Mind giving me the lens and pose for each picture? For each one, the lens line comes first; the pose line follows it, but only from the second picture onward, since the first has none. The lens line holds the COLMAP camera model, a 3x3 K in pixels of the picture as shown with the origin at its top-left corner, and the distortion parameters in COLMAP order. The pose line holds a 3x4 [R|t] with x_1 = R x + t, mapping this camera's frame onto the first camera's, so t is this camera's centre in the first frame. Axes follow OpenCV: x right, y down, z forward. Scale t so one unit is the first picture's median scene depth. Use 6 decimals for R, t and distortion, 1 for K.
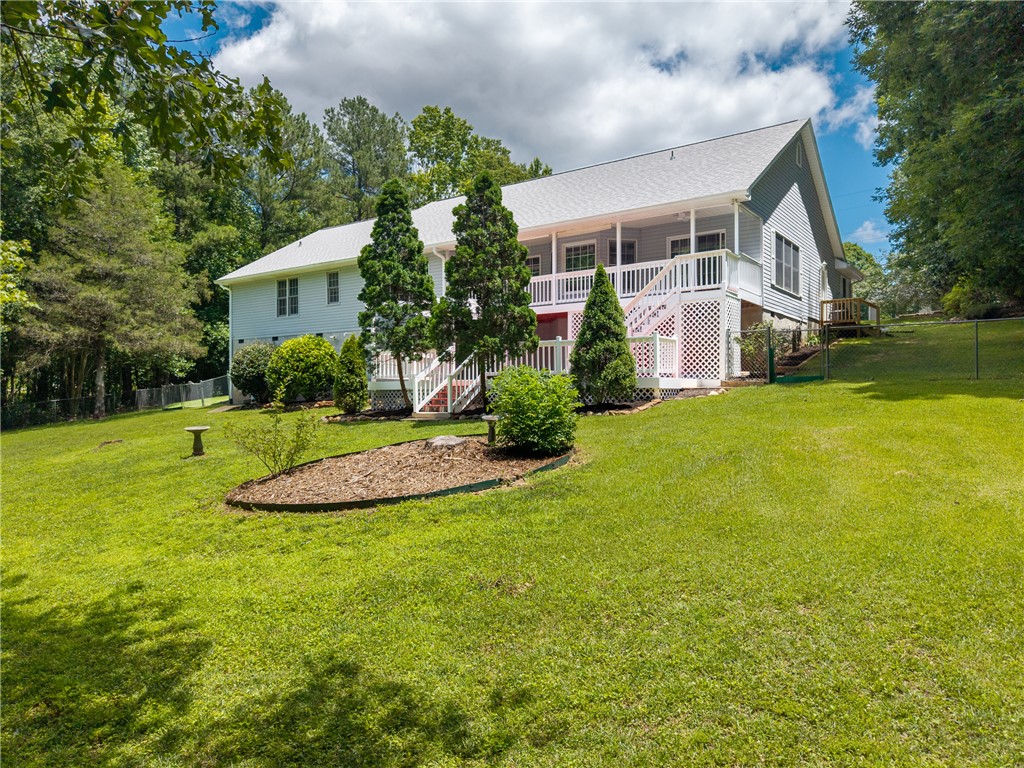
lens RADIAL K [[695.5, 0, 512.0], [0, 695.5, 383.4], [0, 0, 1]] dist [0.004371, -0.003103]
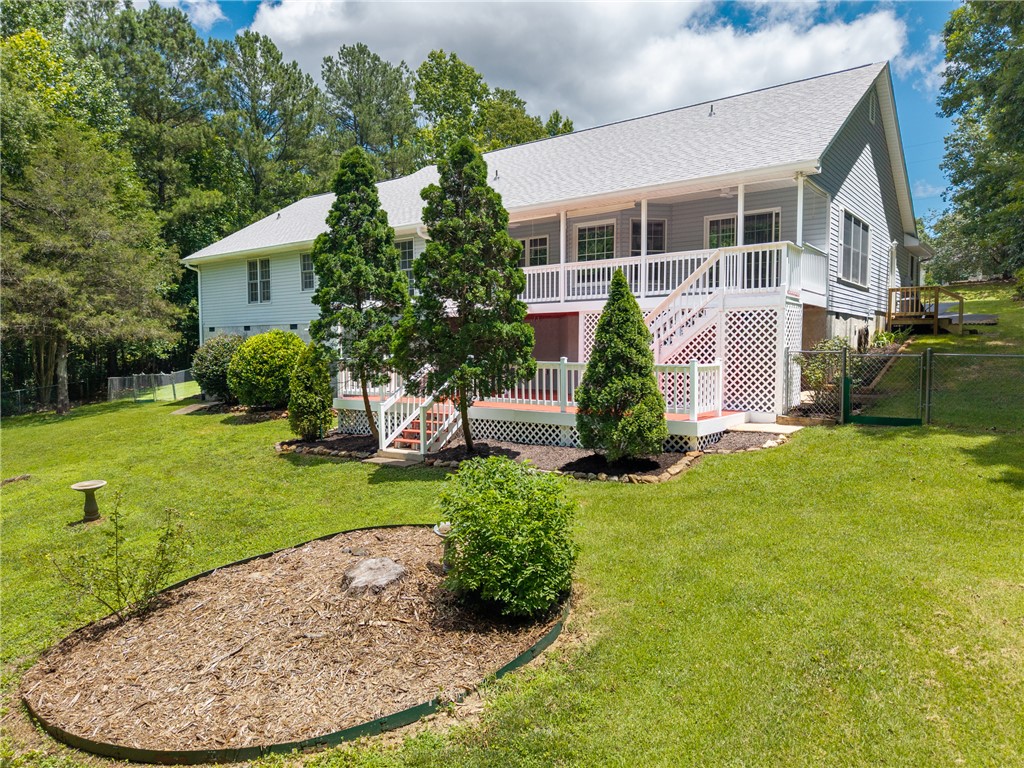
lens RADIAL K [[695.5, 0, 510.8], [0, 695.5, 387.3], [0, 0, 1]] dist [0.004371, -0.003103]
pose [[0.999508, 0.002351, -0.031289, 0.026529], [-0.000211, 0.997670, 0.068224, -0.069615], [0.031377, -0.068184, 0.997179, 0.186592]]
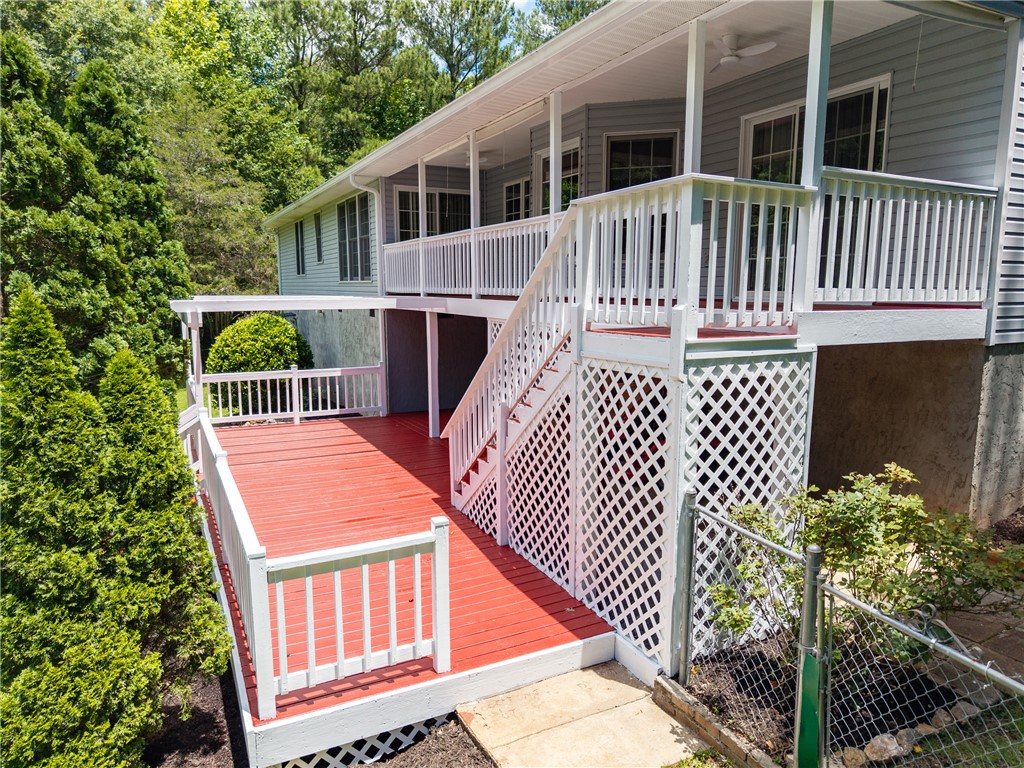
lens RADIAL K [[695.5, 0, 511.8], [0, 695.5, 384.3], [0, 0, 1]] dist [0.004371, -0.003103]
pose [[0.887223, 0.069330, -0.456102, 0.295732], [0.000557, 0.988482, 0.151338, -0.126599], [0.461341, -0.134525, 0.876965, 0.605117]]
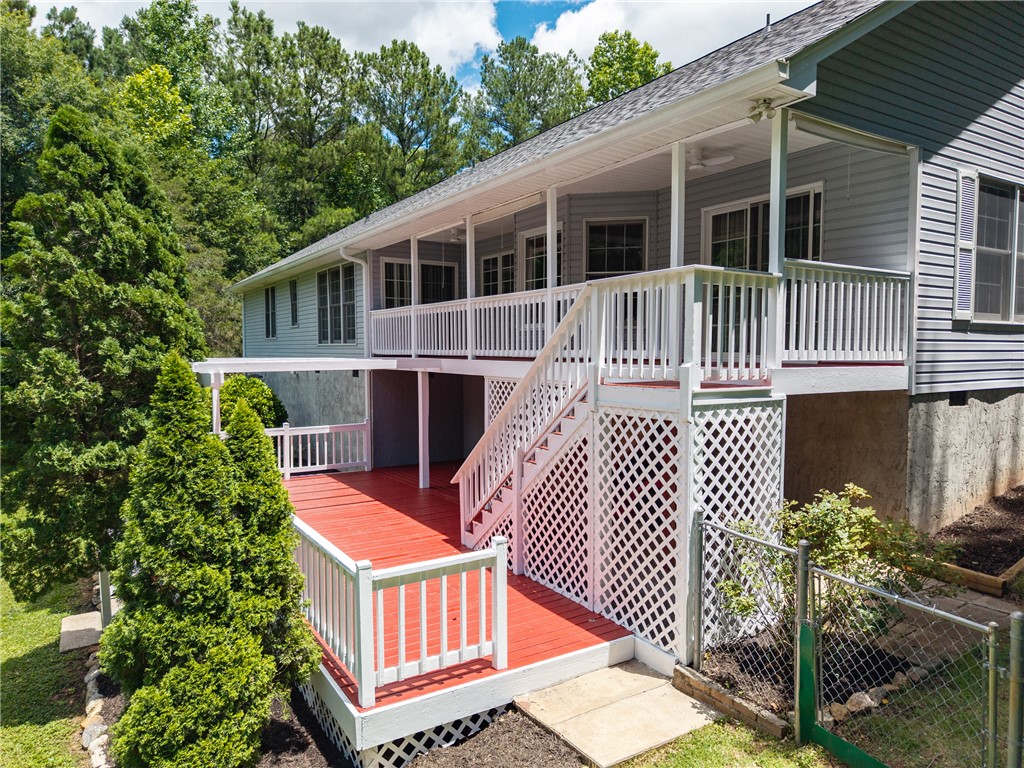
lens RADIAL K [[695.5, 0, 510.7], [0, 695.5, 381.1], [0, 0, 1]] dist [0.004371, -0.003103]
pose [[0.924733, 0.021006, -0.380035, 0.283648], [0.001909, 0.998207, 0.059821, -0.127881], [0.380611, -0.056044, 0.923036, 0.540894]]
